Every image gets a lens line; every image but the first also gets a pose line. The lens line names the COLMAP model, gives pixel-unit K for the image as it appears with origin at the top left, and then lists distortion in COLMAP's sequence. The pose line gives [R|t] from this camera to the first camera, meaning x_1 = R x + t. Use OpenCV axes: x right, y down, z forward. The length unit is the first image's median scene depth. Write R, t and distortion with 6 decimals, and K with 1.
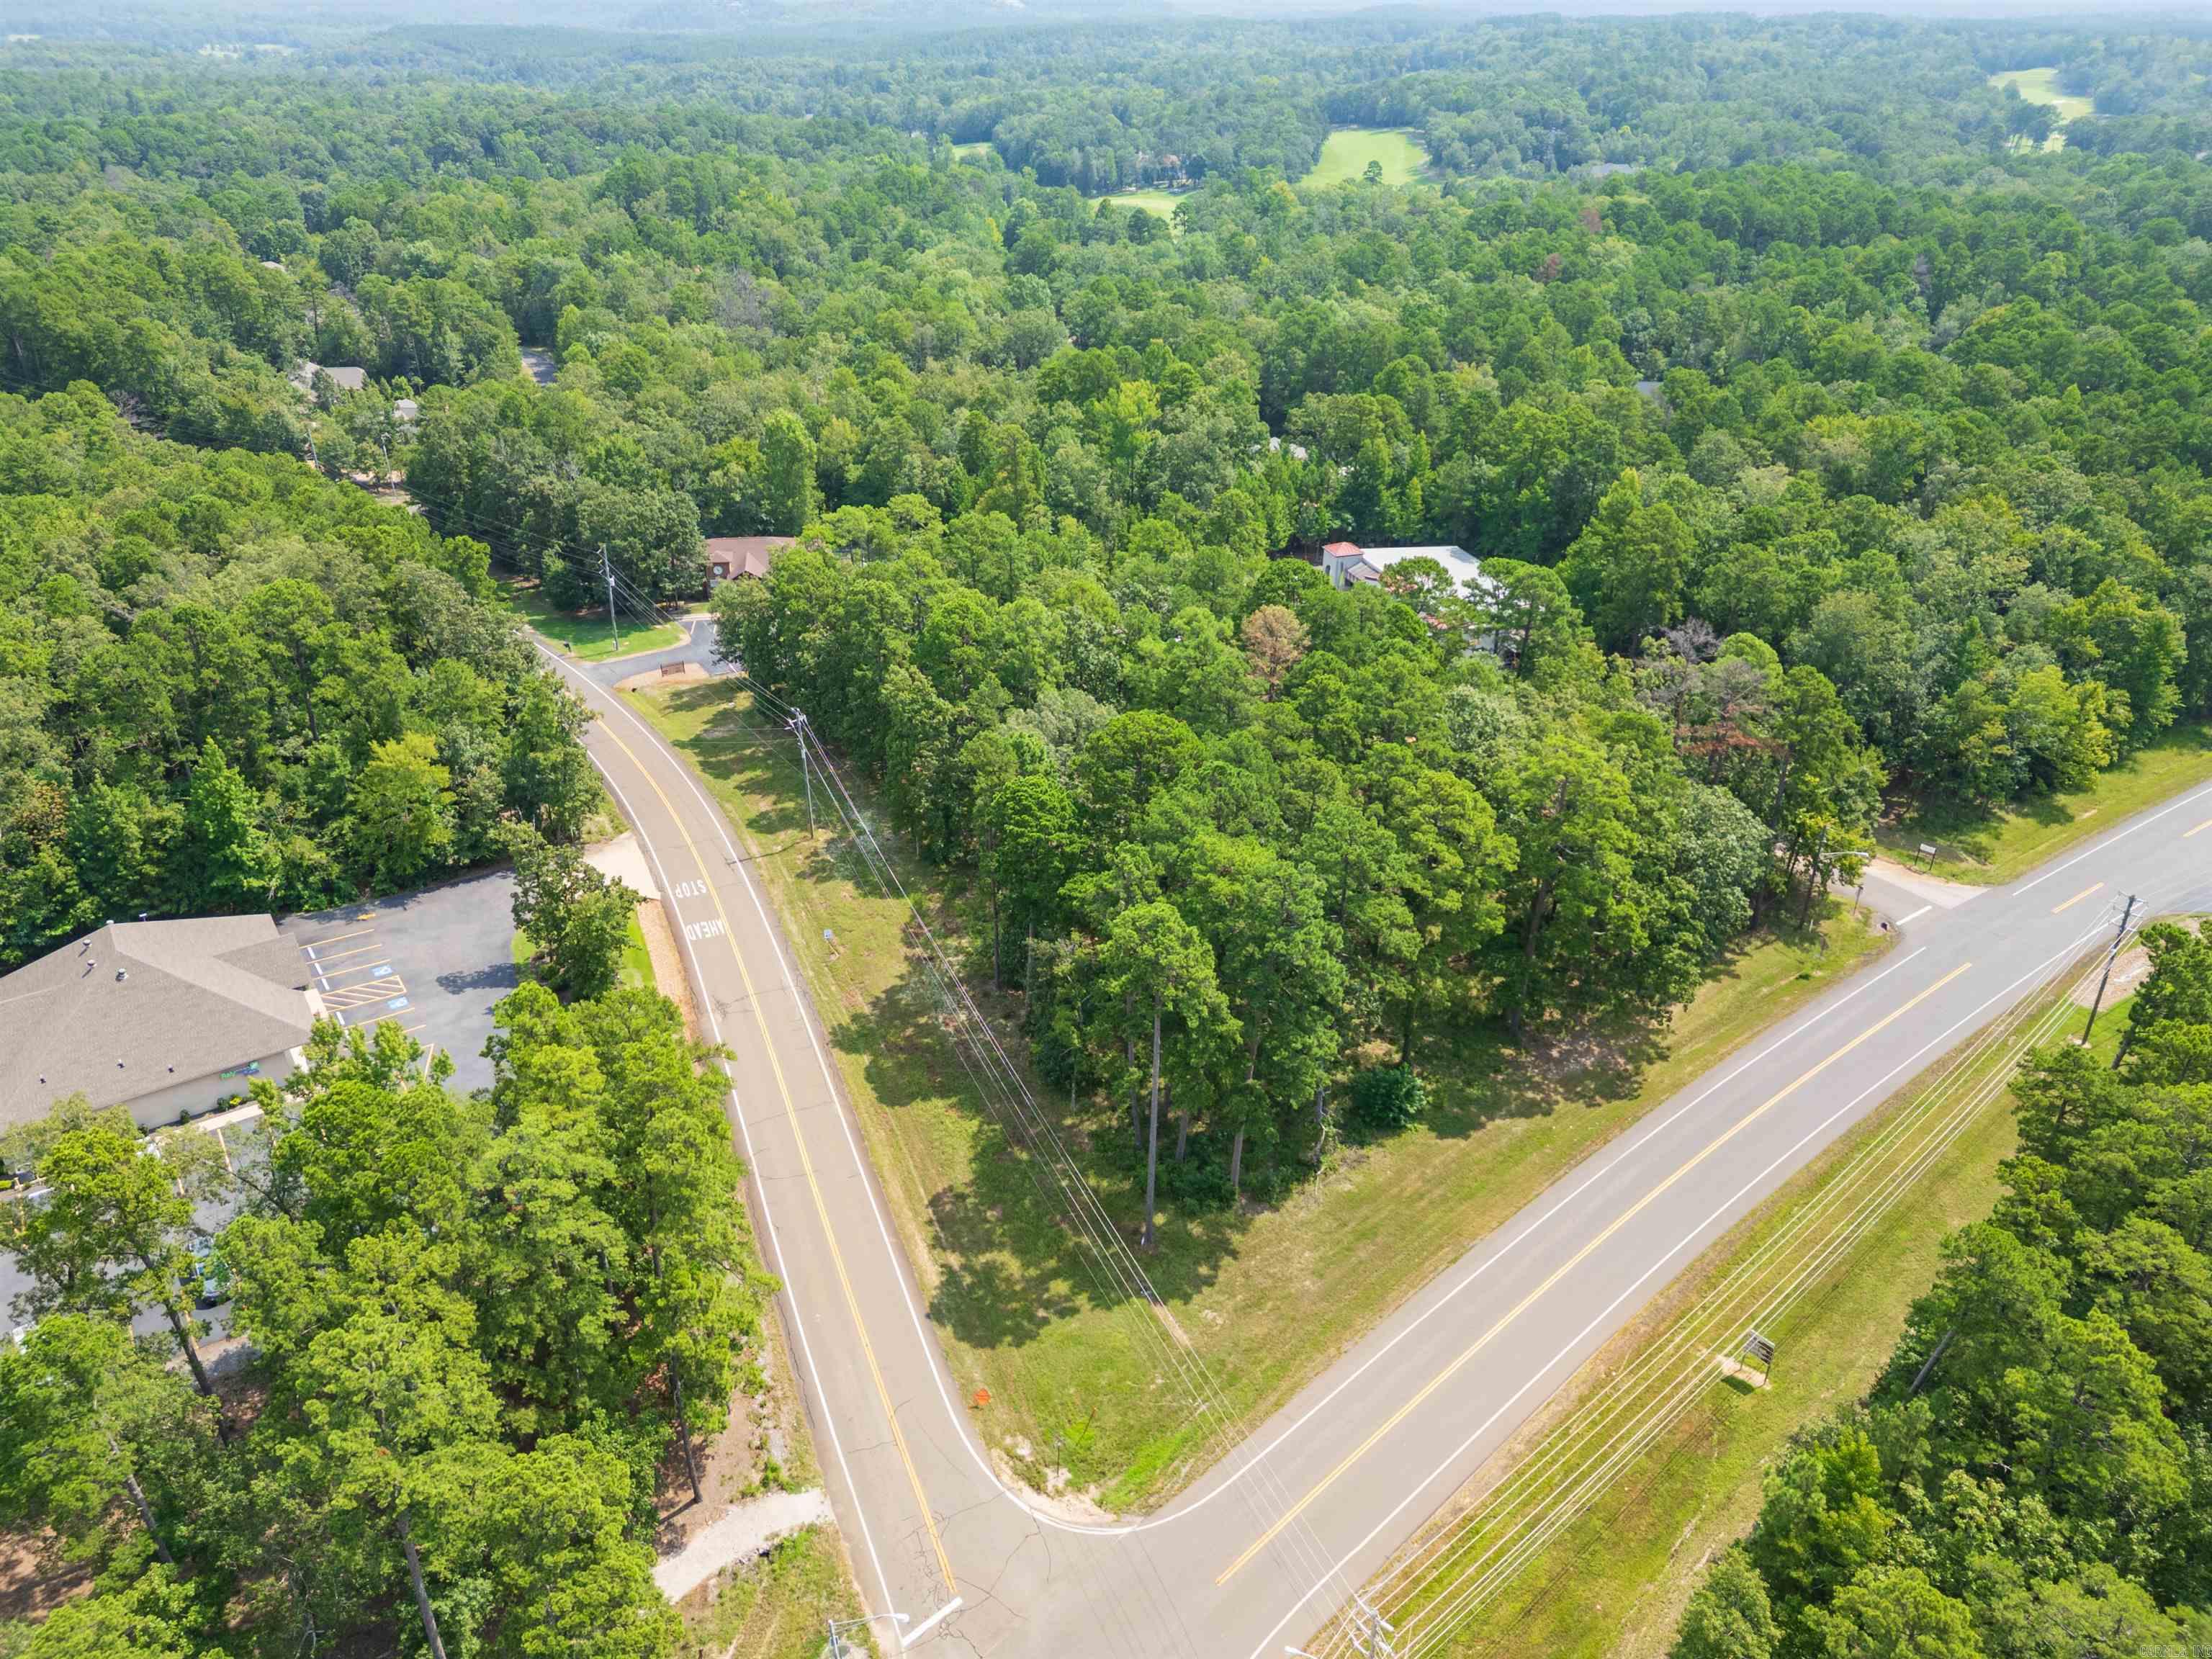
lens RADIAL K [[1559.6, 0, 1088.3], [0, 1559.6, 829.3], [0, 0, 1]] dist [0.049943, -0.056539]
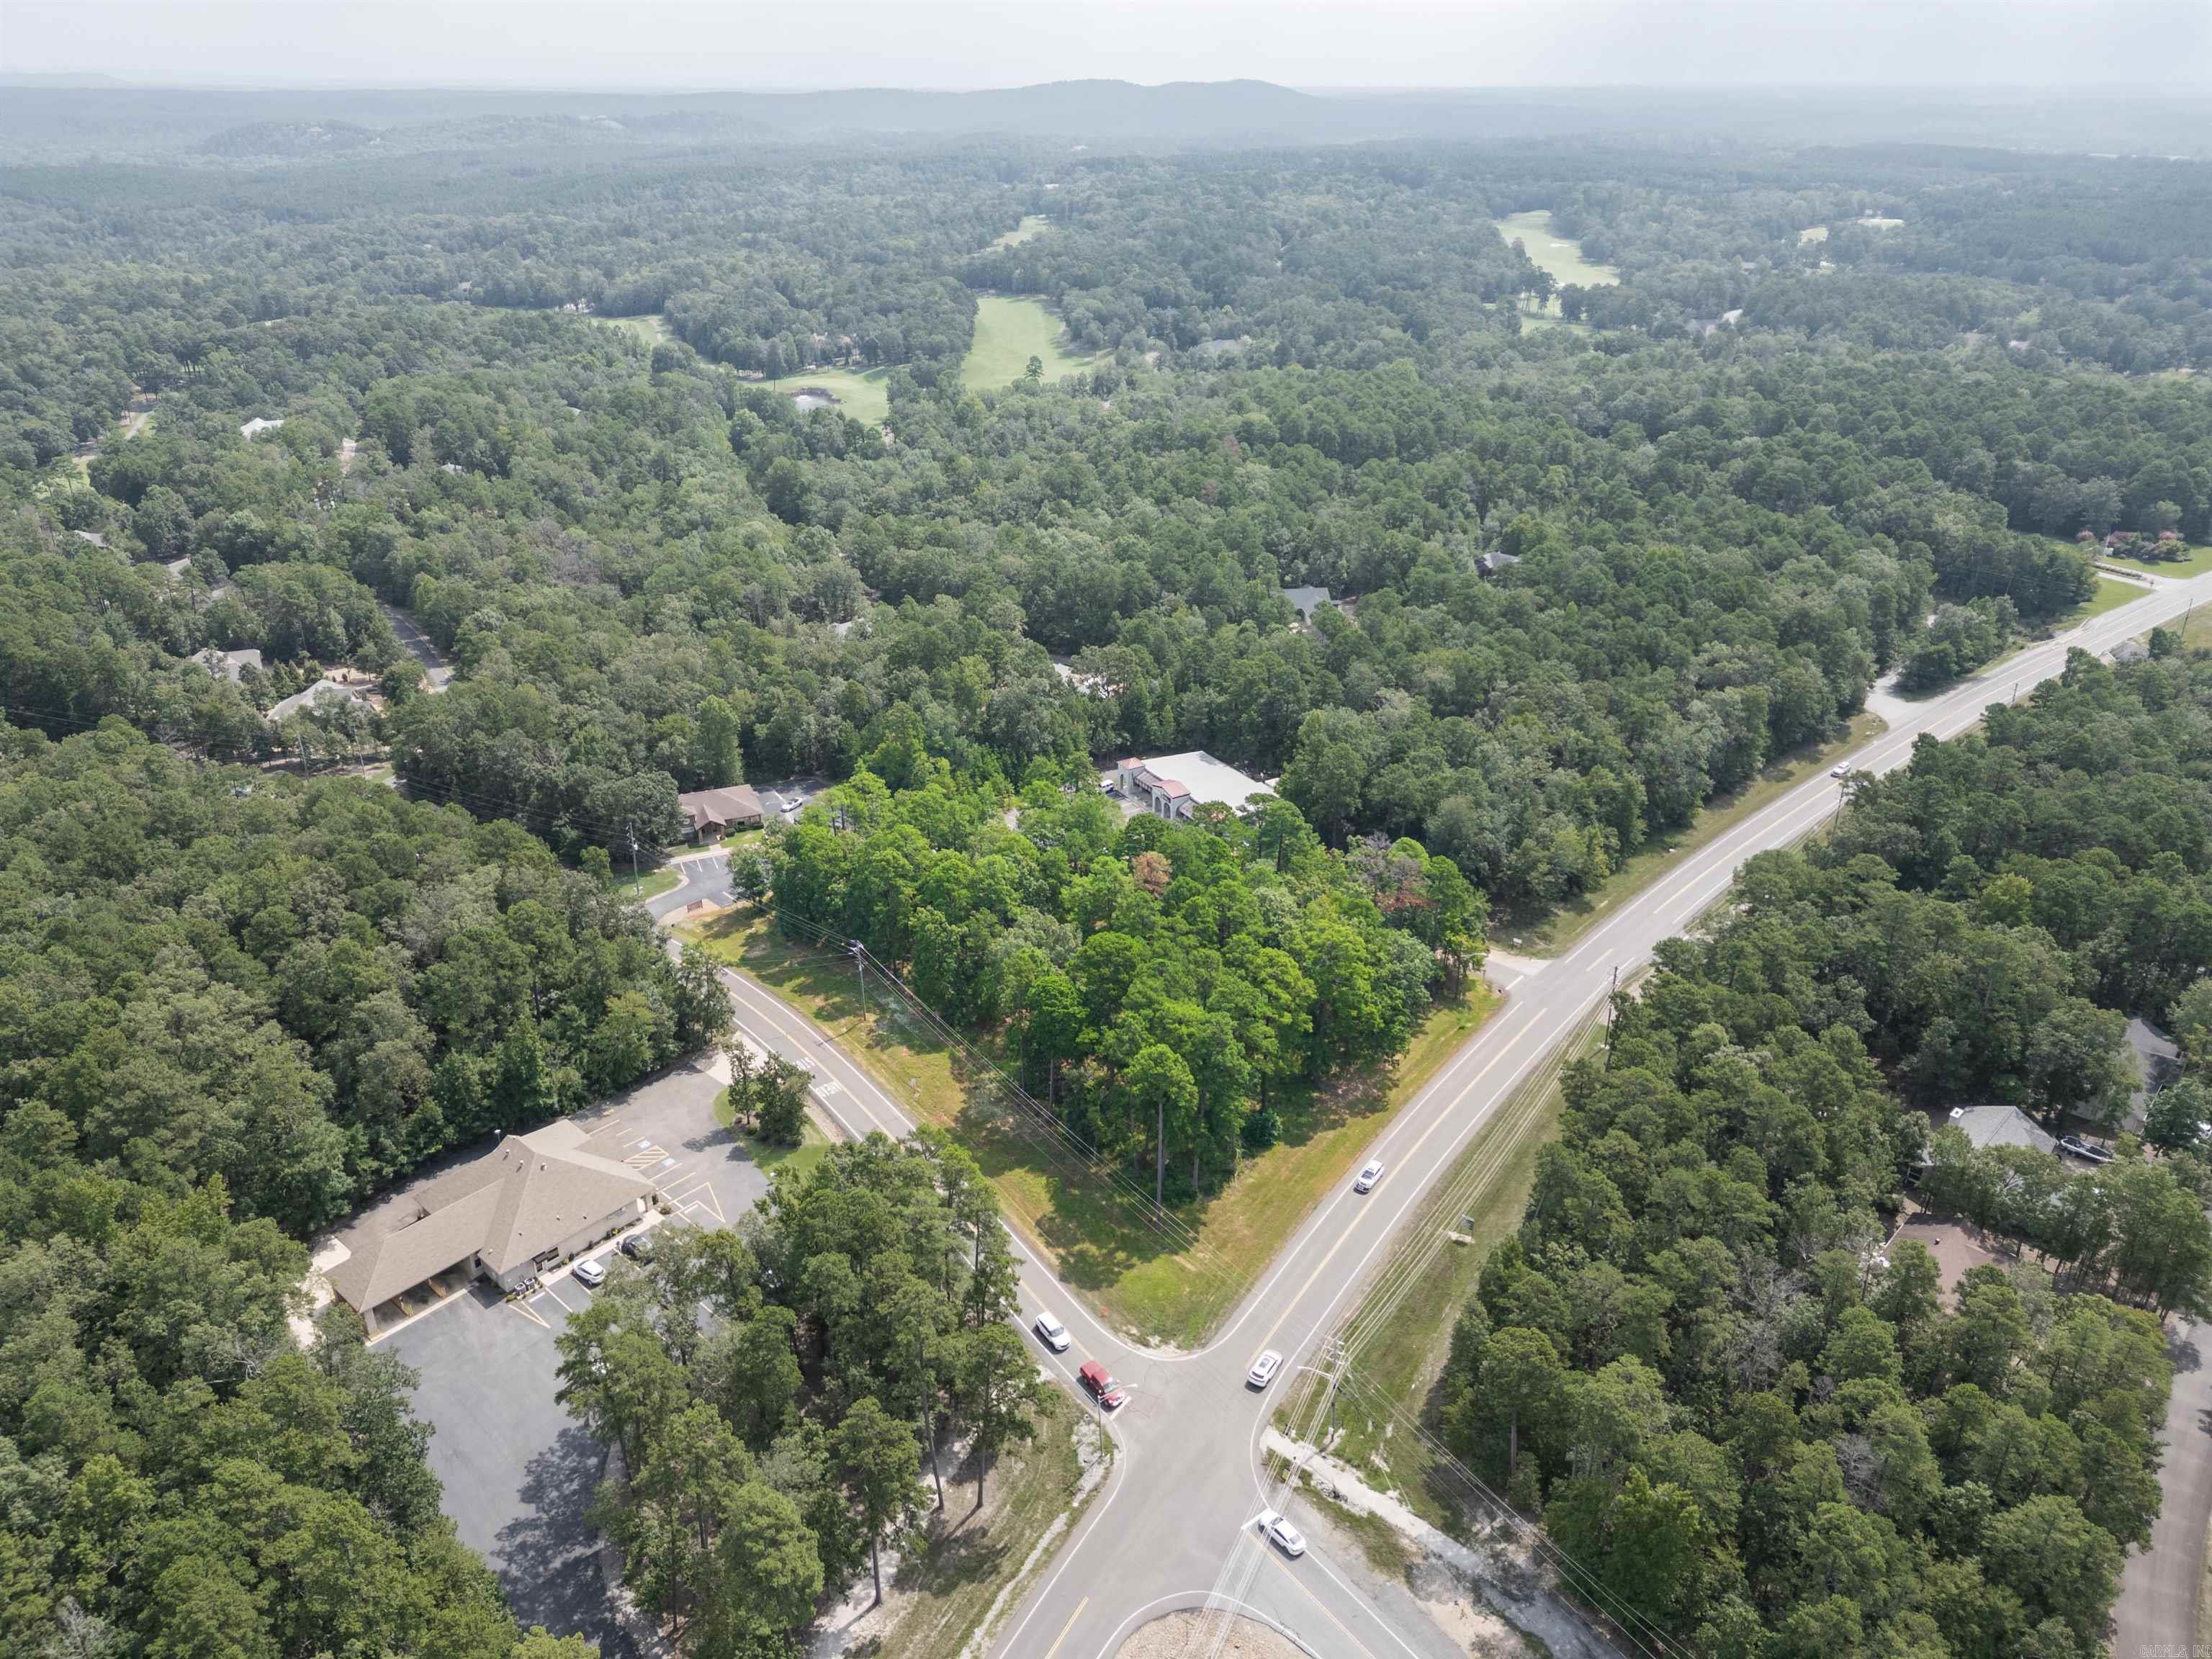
lens RADIAL K [[1559.6, 0, 1094.5], [0, 1559.6, 821.4], [0, 0, 1]] dist [0.049943, -0.056539]
pose [[0.970904, -0.104324, 0.215551, -0.279814], [0.115540, 0.992494, -0.040067, -0.106229], [-0.209753, 0.063806, 0.975670, -0.599821]]
